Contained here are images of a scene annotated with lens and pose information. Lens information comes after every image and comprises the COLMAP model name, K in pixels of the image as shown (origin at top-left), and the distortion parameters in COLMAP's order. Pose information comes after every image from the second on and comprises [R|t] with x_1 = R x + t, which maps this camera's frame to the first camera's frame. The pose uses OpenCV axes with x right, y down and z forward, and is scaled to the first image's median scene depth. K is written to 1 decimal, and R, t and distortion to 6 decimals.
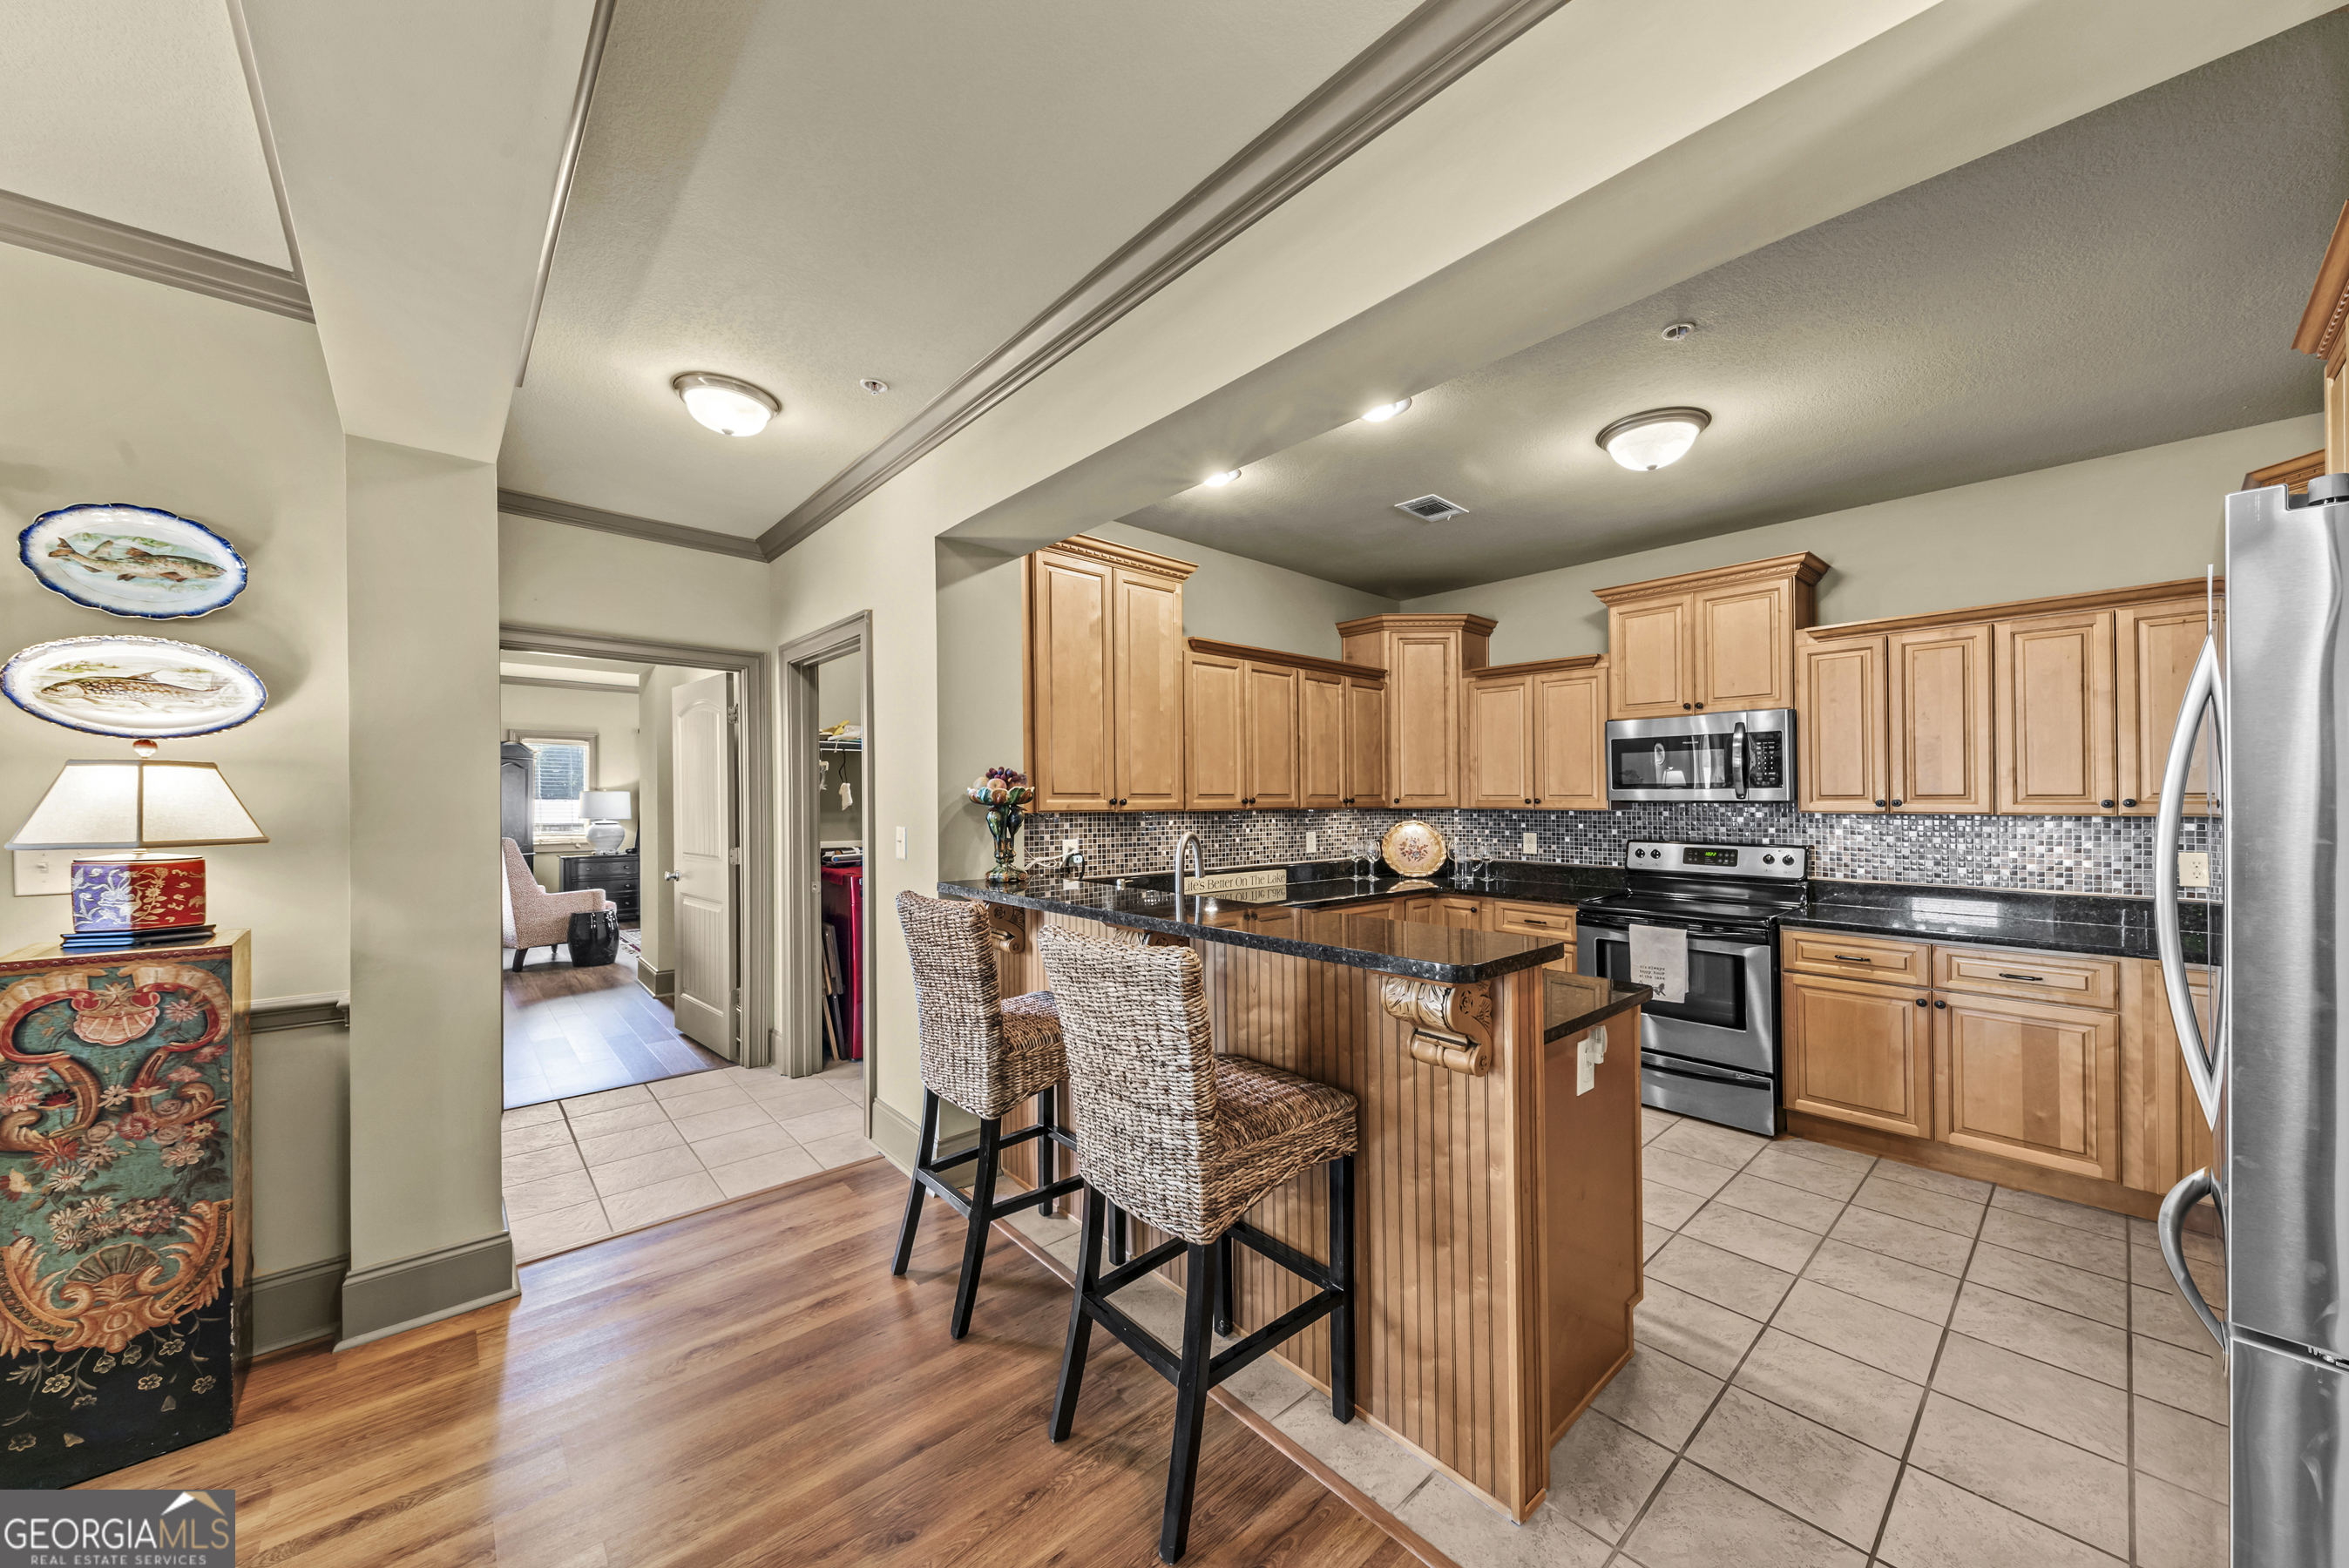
lens RADIAL K [[824.0, 0, 1214.0], [0, 824.0, 785.6], [0, 0, 1]] dist [0.003196, -0.001764]
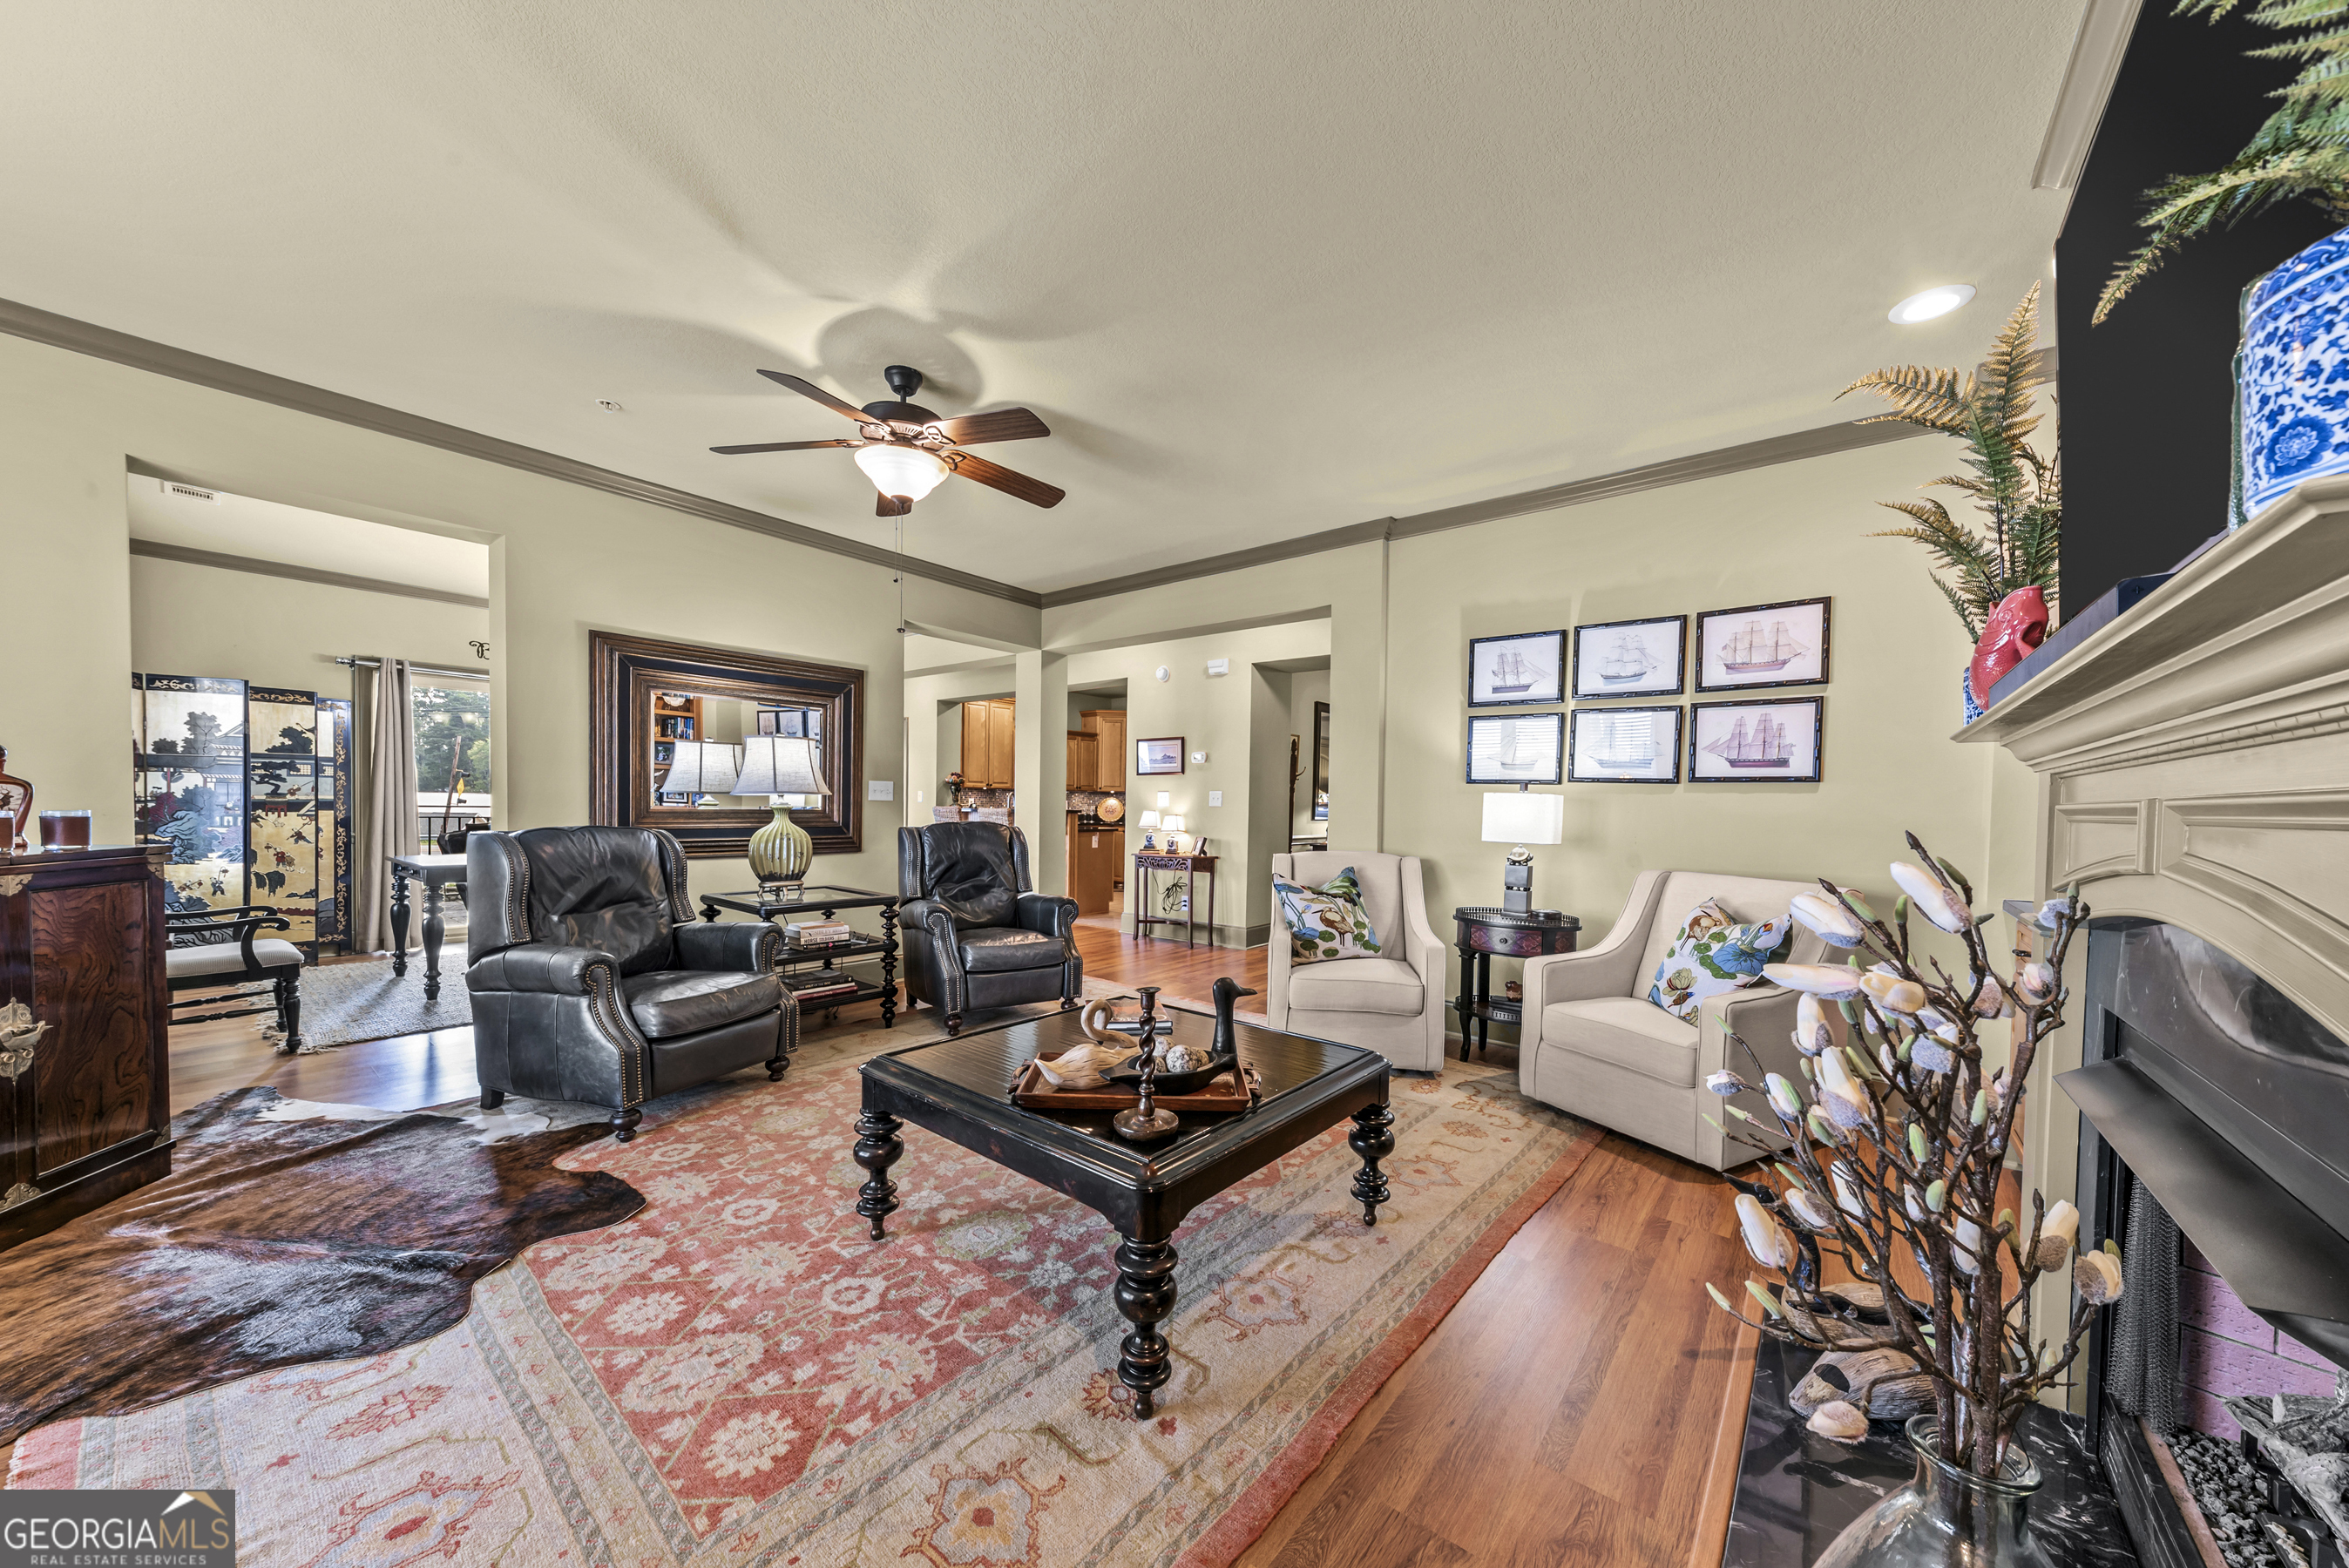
lens RADIAL K [[824.0, 0, 1156.9], [0, 824.0, 820.3], [0, 0, 1]] dist [0.003196, -0.001764]
pose [[0.993032, 0.015459, 0.116827, 0.162153], [-0.020130, 0.999040, 0.038910, 0.022330], [-0.116113, -0.040990, 0.992390, -2.078550]]
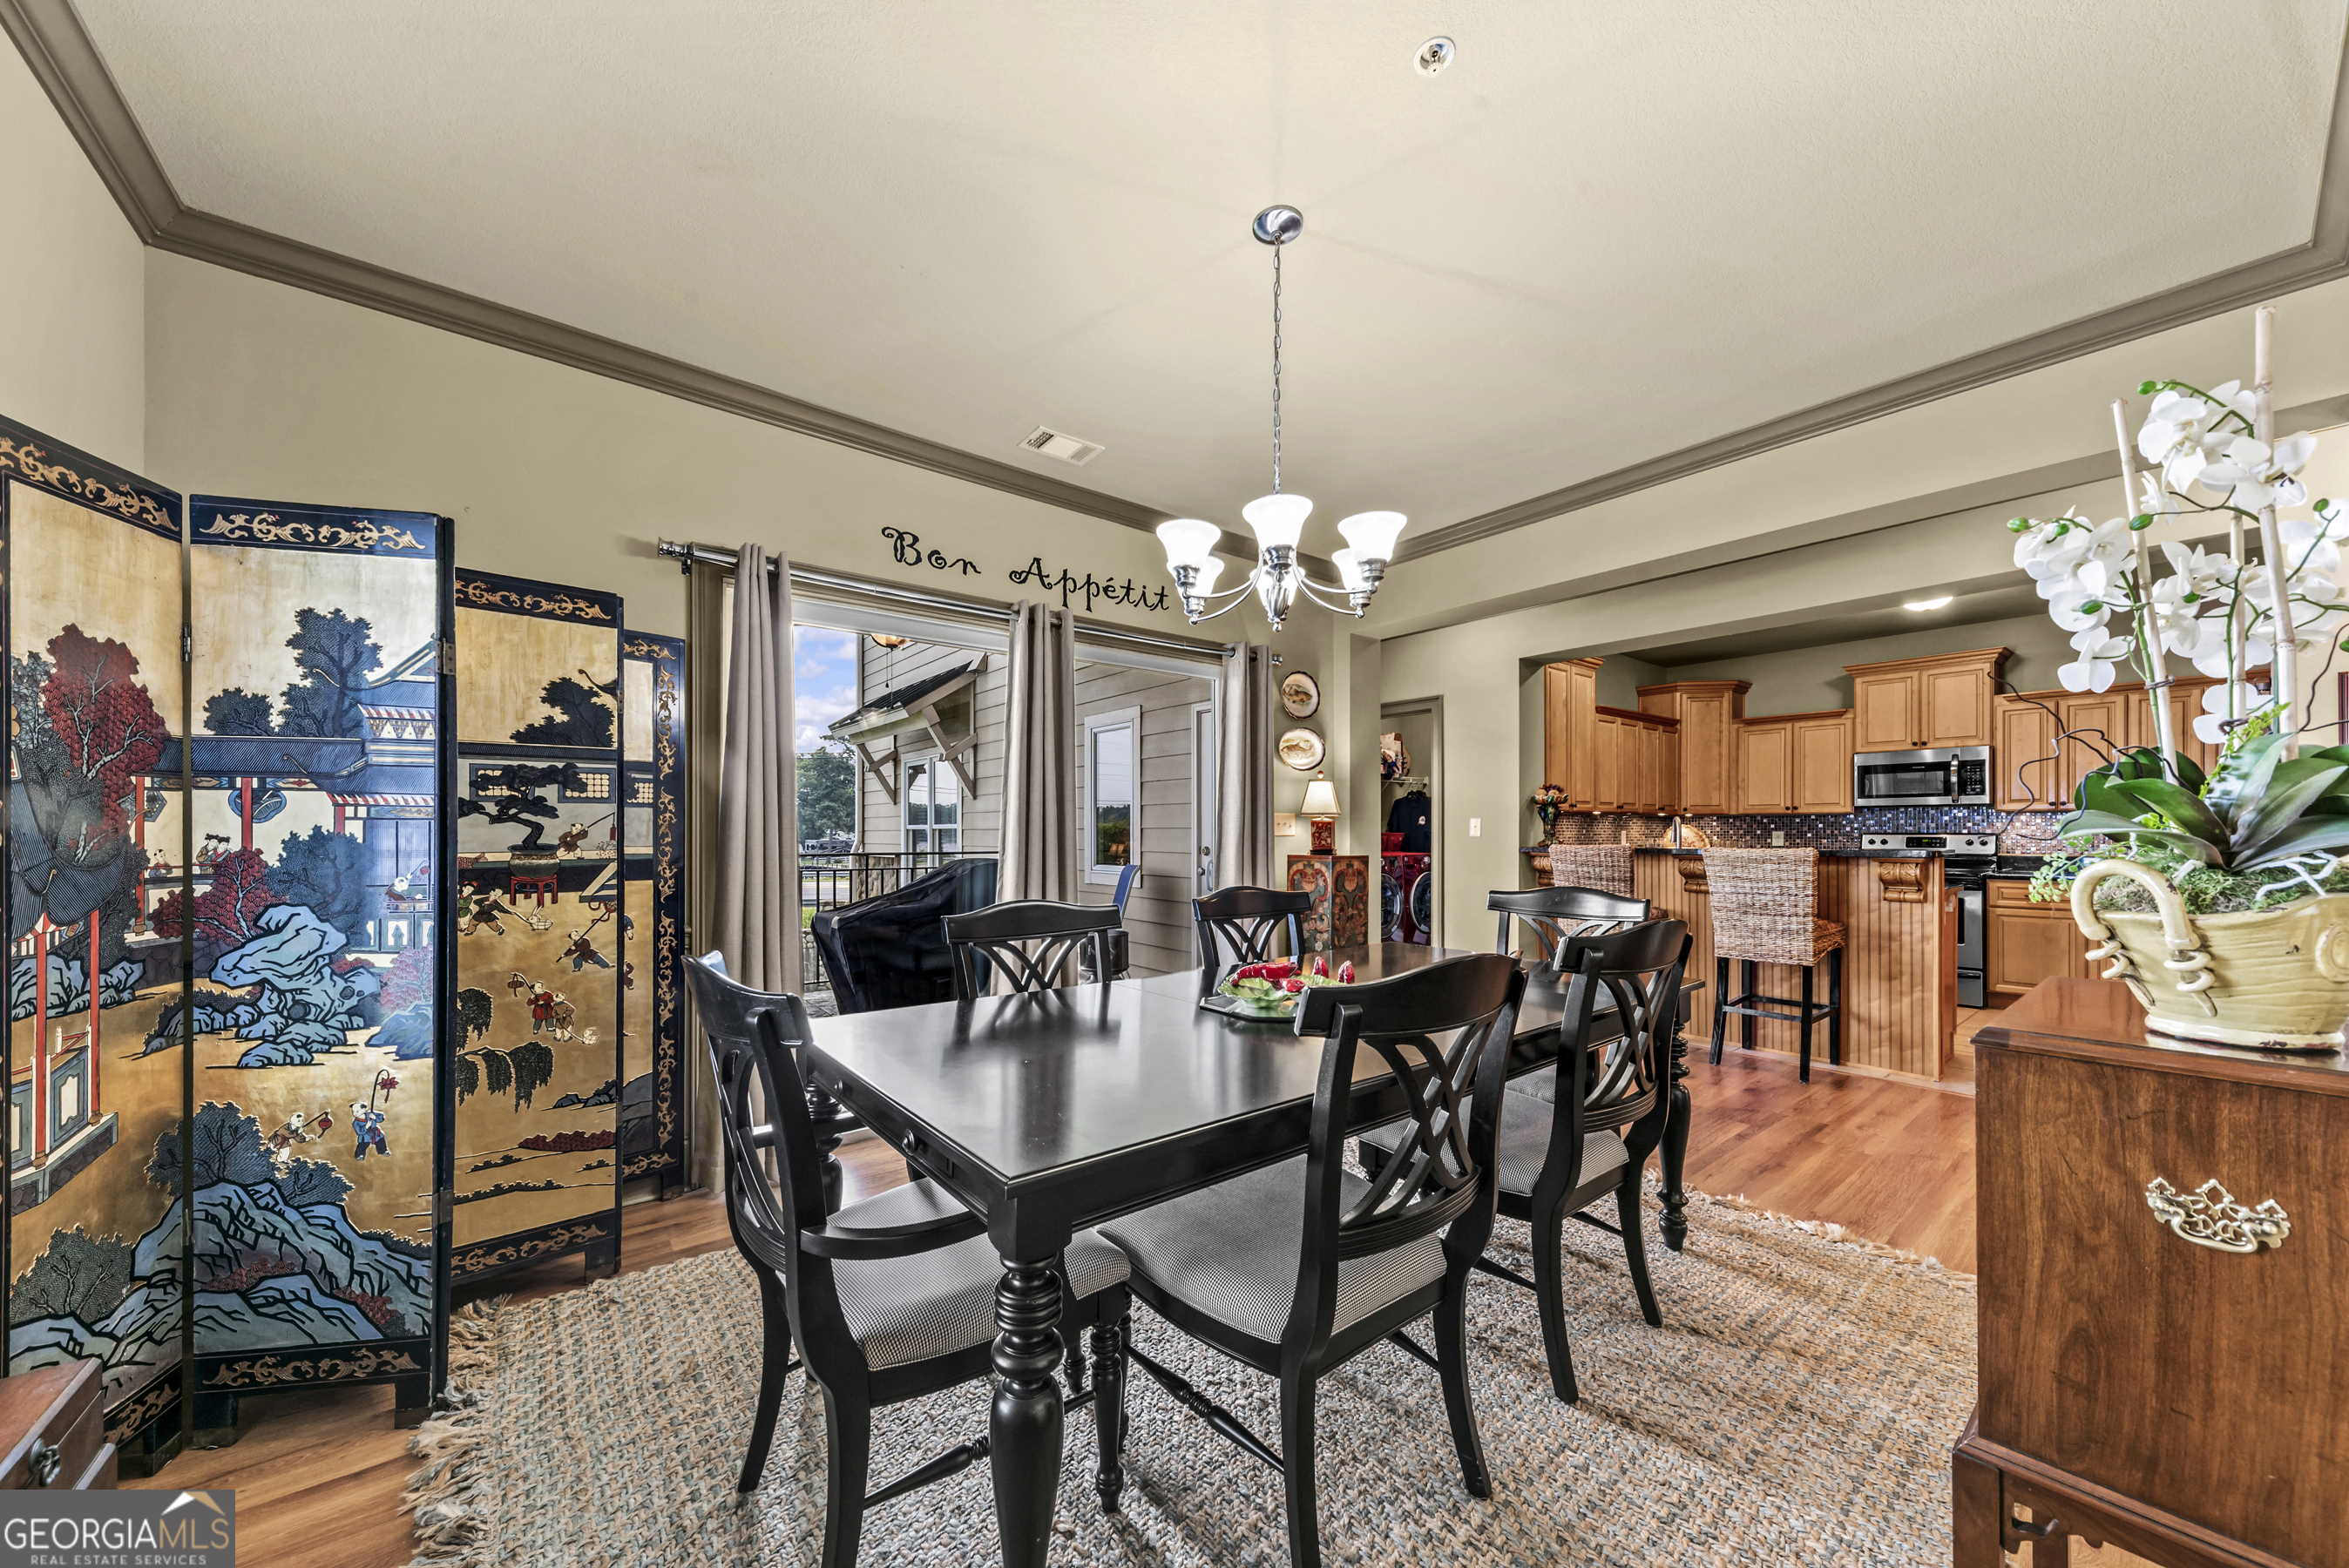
lens RADIAL K [[824.0, 0, 1186.9], [0, 824.0, 828.3], [0, 0, 1]] dist [0.003196, -0.001764]
pose [[0.997515, 0.000951, -0.070444, -0.853919], [0.000202, 0.999866, 0.016358, 0.044483], [0.070450, -0.016331, 0.997382, -0.824137]]
